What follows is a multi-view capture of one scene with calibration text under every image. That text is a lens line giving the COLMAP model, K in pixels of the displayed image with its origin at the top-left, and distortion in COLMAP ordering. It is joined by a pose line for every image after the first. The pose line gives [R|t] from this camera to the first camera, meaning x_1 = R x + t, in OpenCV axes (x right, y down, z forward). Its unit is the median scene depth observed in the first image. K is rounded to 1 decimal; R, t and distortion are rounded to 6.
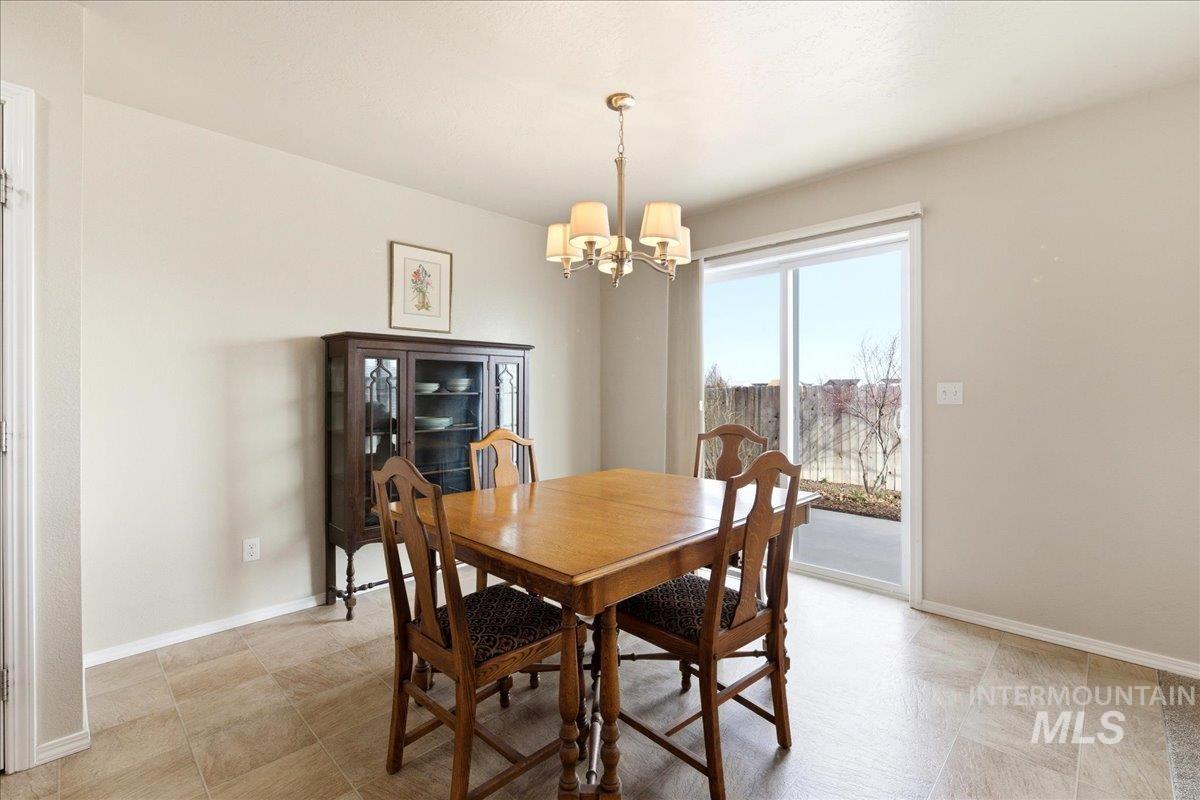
lens RADIAL K [[523.4, 0, 598.6], [0, 523.4, 397.0], [0, 0, 1]] dist [-0.004402, -0.000168]
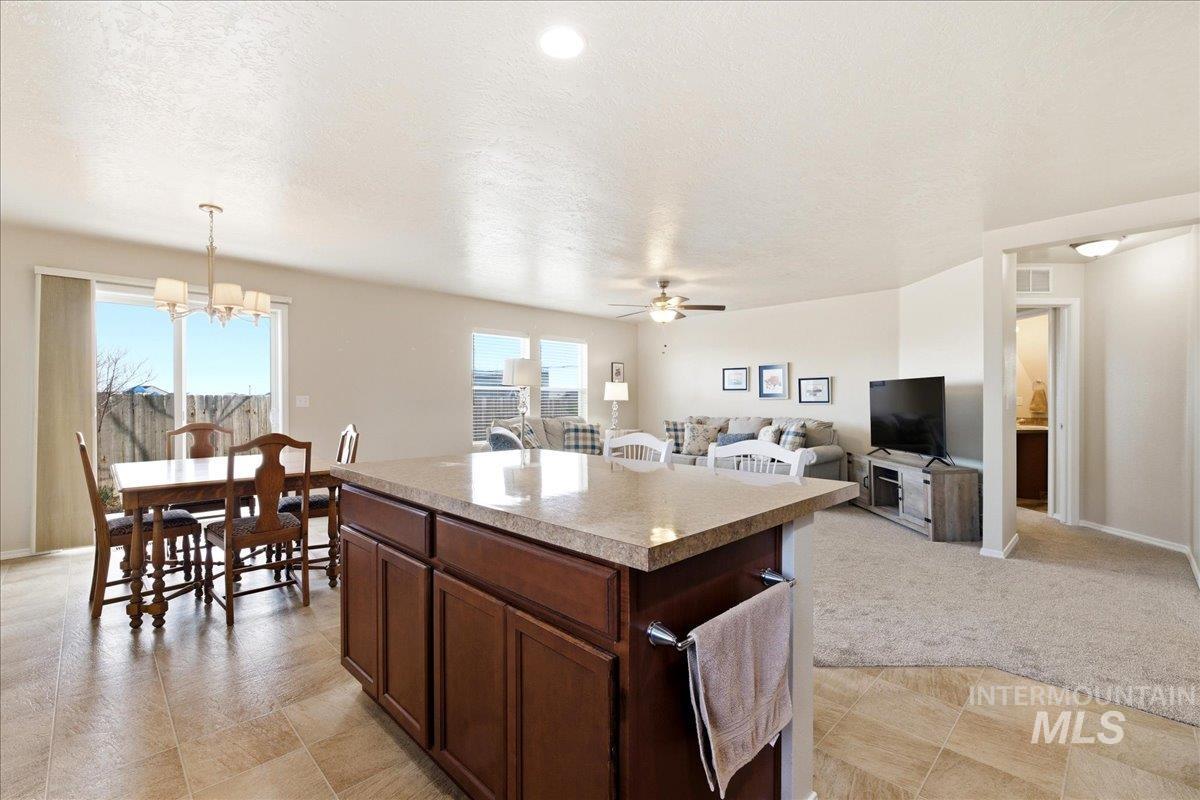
lens RADIAL K [[523.4, 0, 601.3], [0, 523.4, 401.1], [0, 0, 1]] dist [-0.004402, -0.000168]
pose [[0.011460, 0.001946, 0.999932, -1.171140], [0.007018, 0.999973, -0.002026, 0.003107], [-0.999910, 0.007040, 0.011446, -0.113911]]
